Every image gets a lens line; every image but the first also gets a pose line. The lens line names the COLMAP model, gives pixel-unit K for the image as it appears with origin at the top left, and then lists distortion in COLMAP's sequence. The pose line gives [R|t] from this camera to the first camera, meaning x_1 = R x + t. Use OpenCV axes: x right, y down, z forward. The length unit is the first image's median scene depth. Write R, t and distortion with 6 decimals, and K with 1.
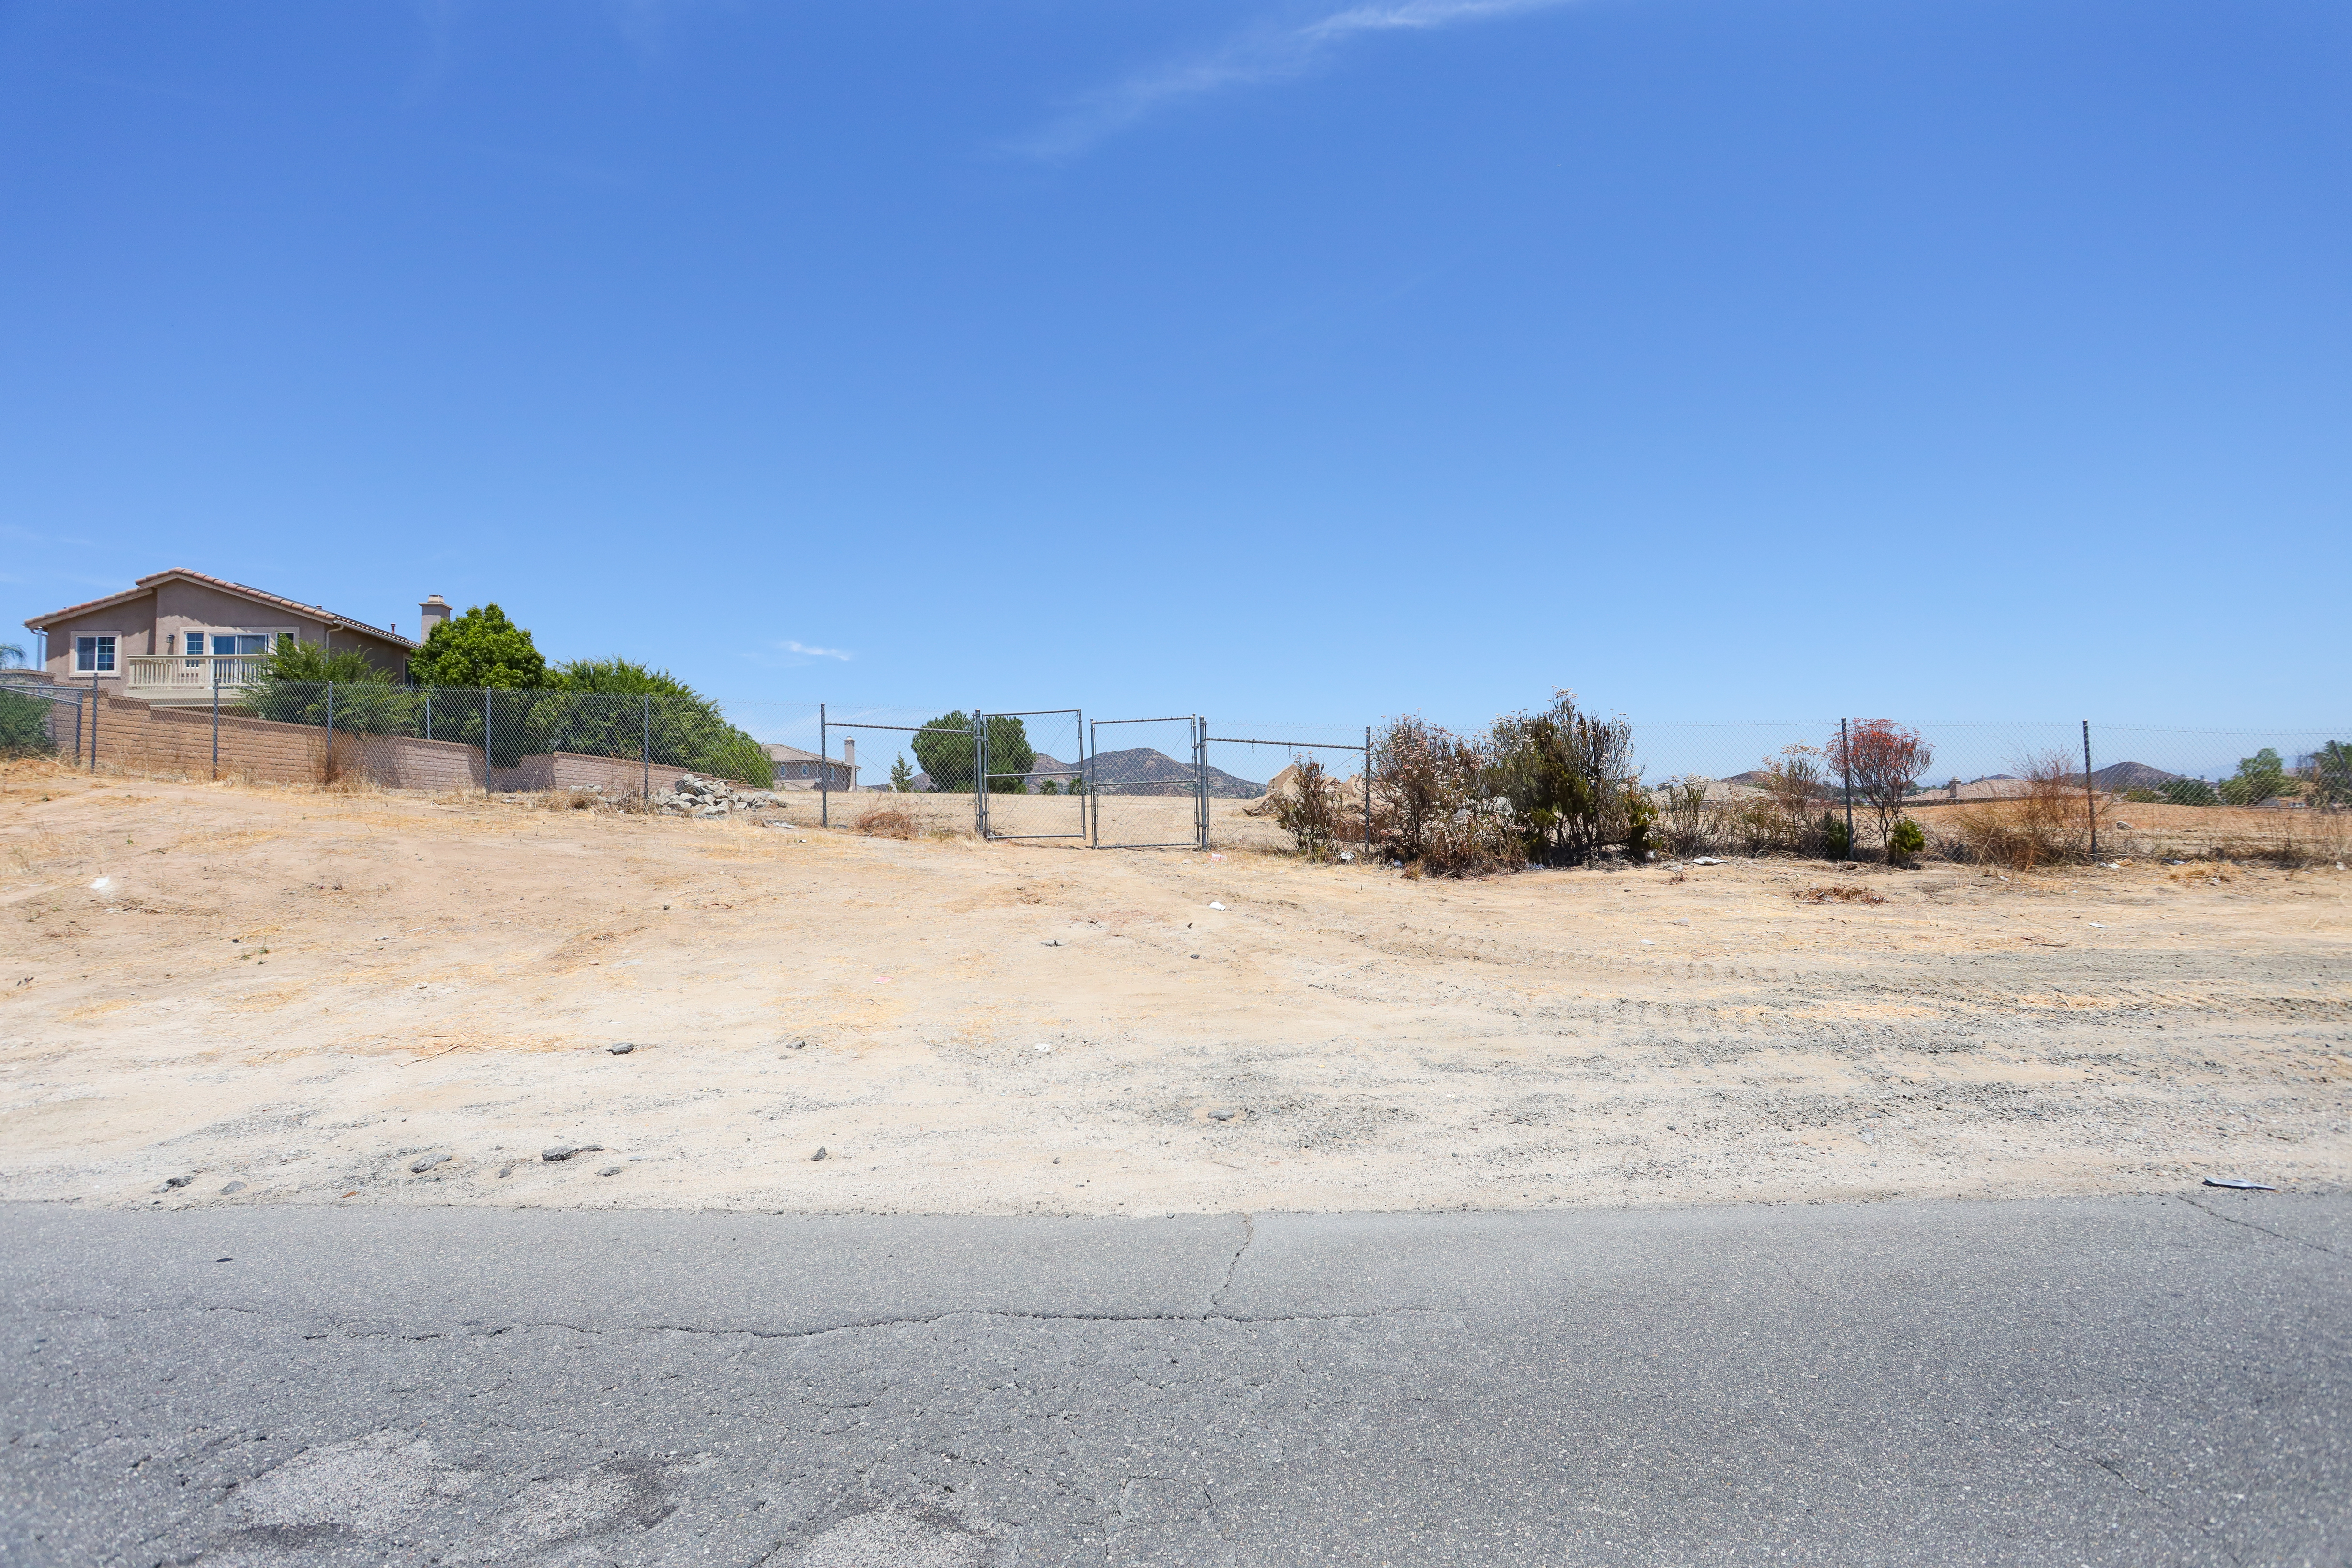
lens RADIAL K [[1109.2, 0, 1176.0], [0, 1109.2, 784.0], [0, 0, 1]] dist [-0.064281, 0.026784]
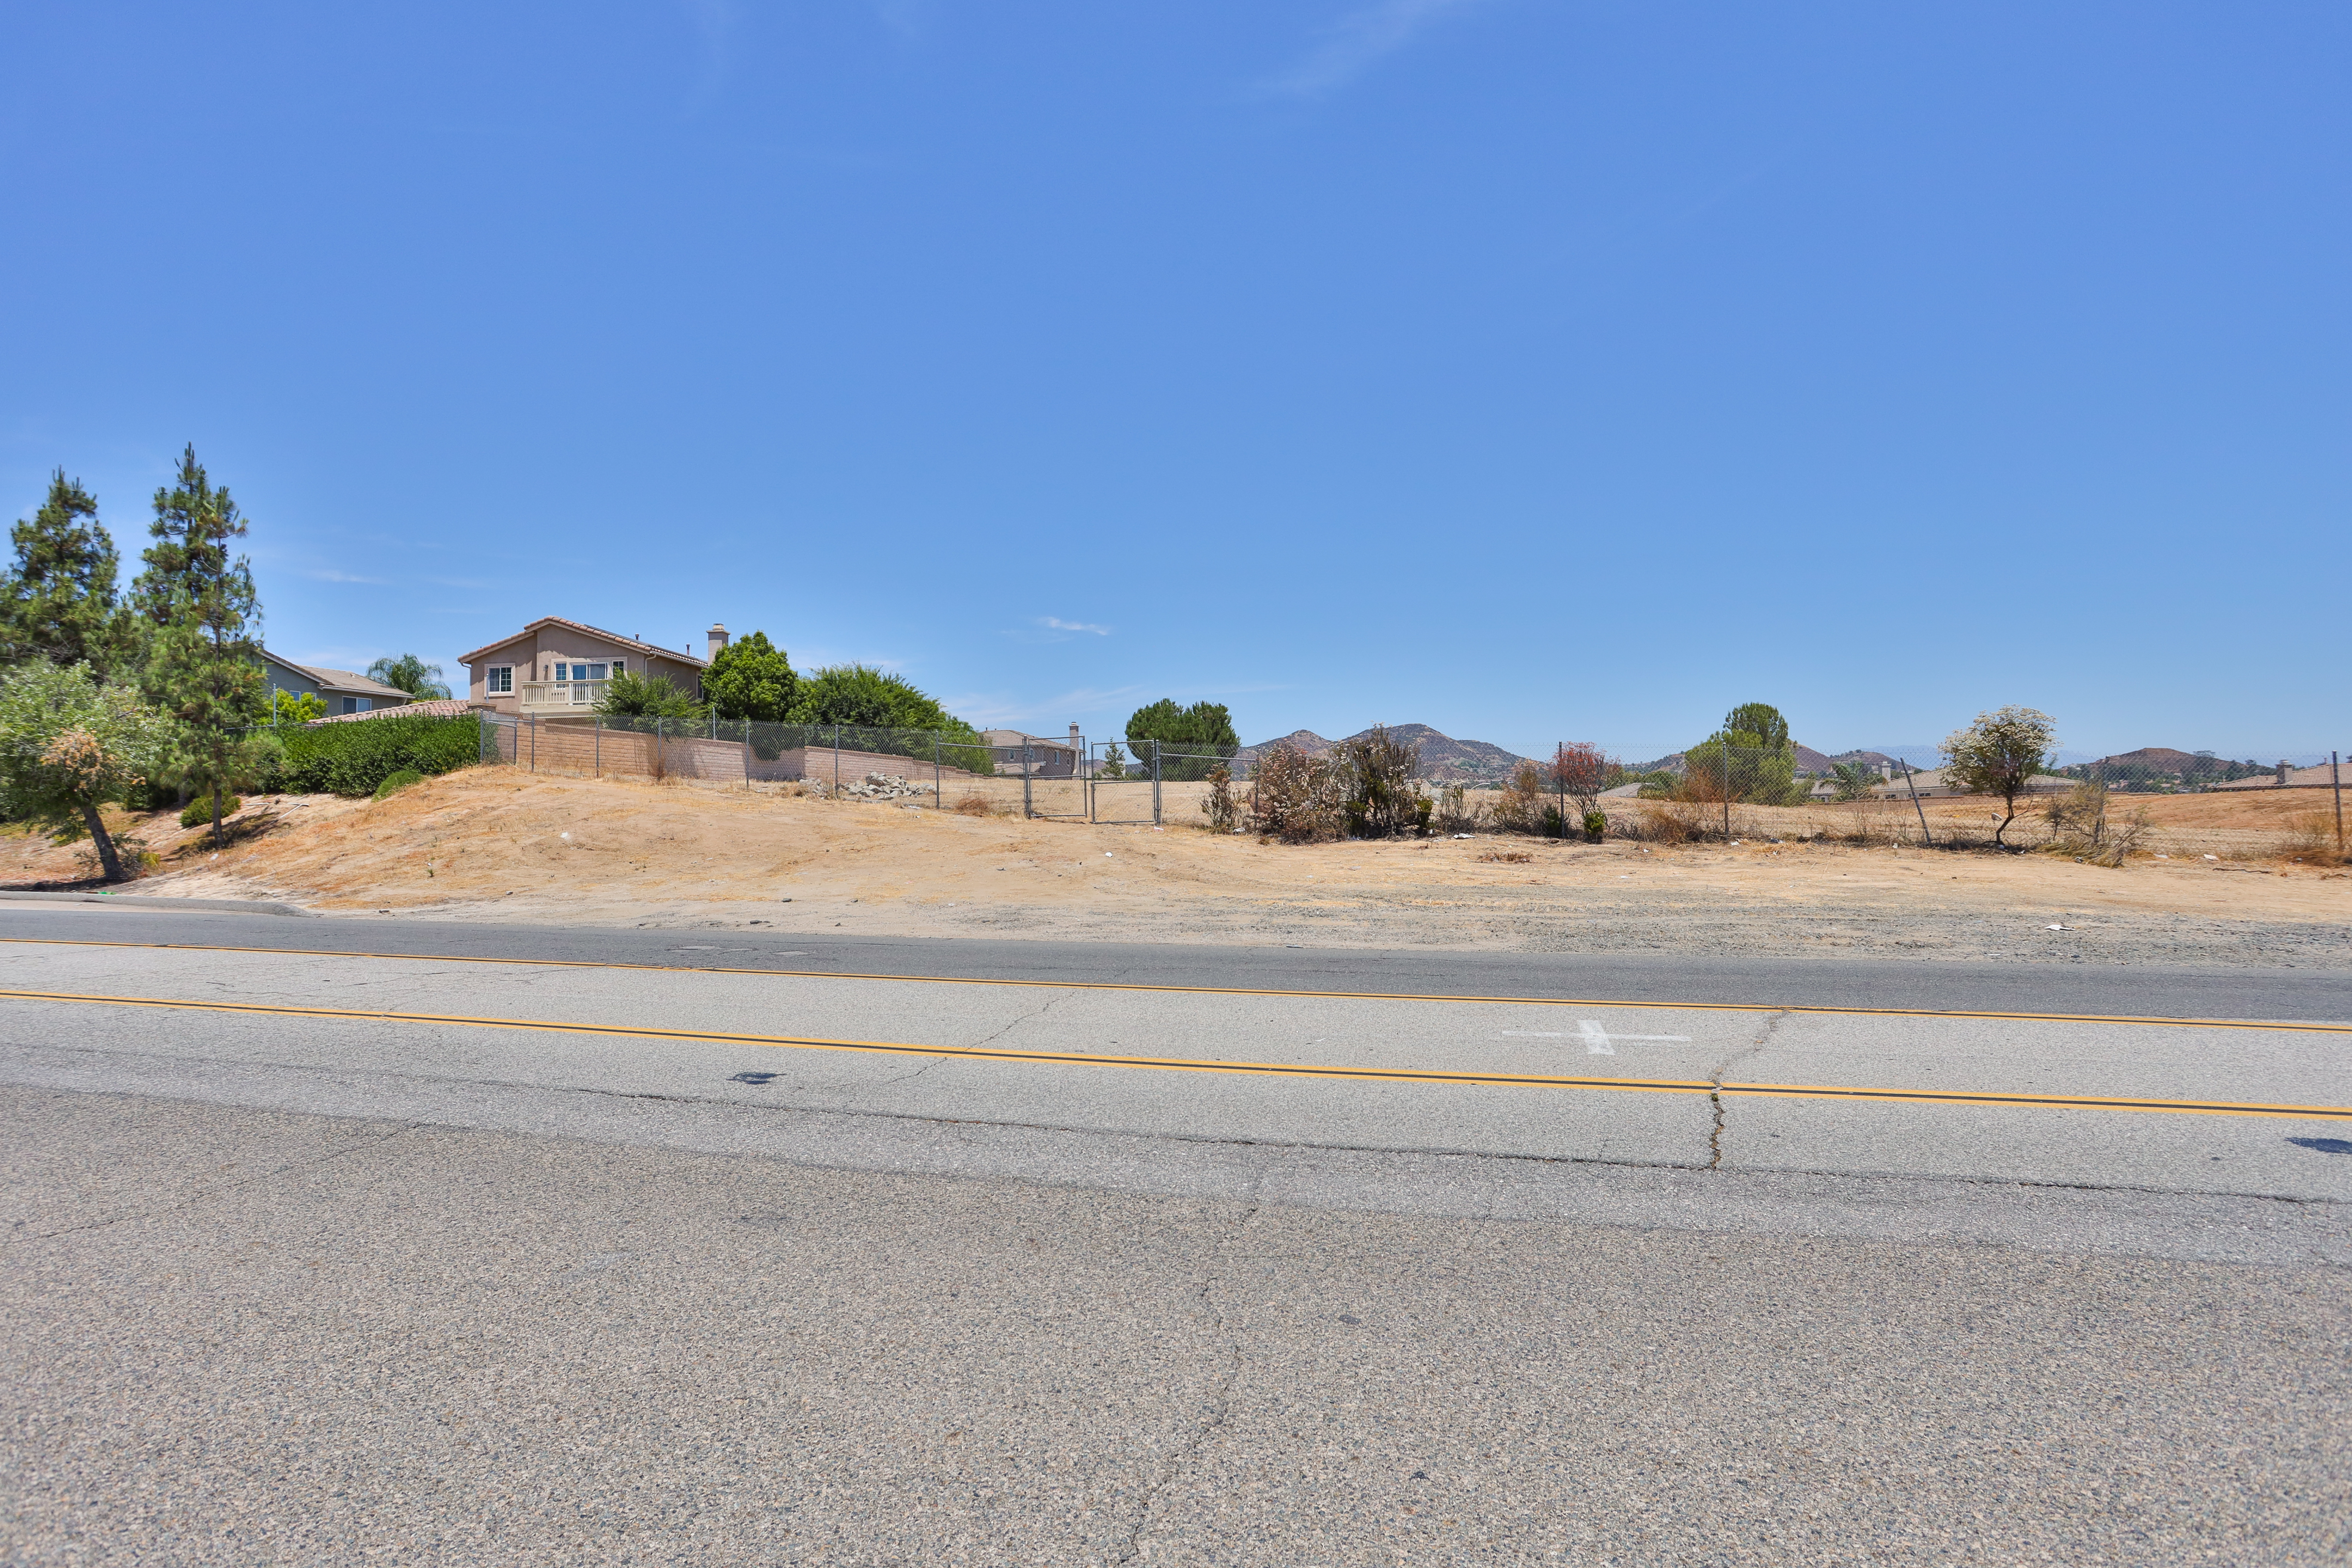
lens RADIAL K [[1174.4, 0, 1176.0], [0, 1174.4, 784.0], [0, 0, 1]] dist [-0.059508, 0.040296]
pose [[0.974153, 0.003537, -0.225863, 0.189477], [0.000565, 0.999836, 0.018094, -0.012906], [0.225890, -0.017754, 0.973991, -0.273692]]
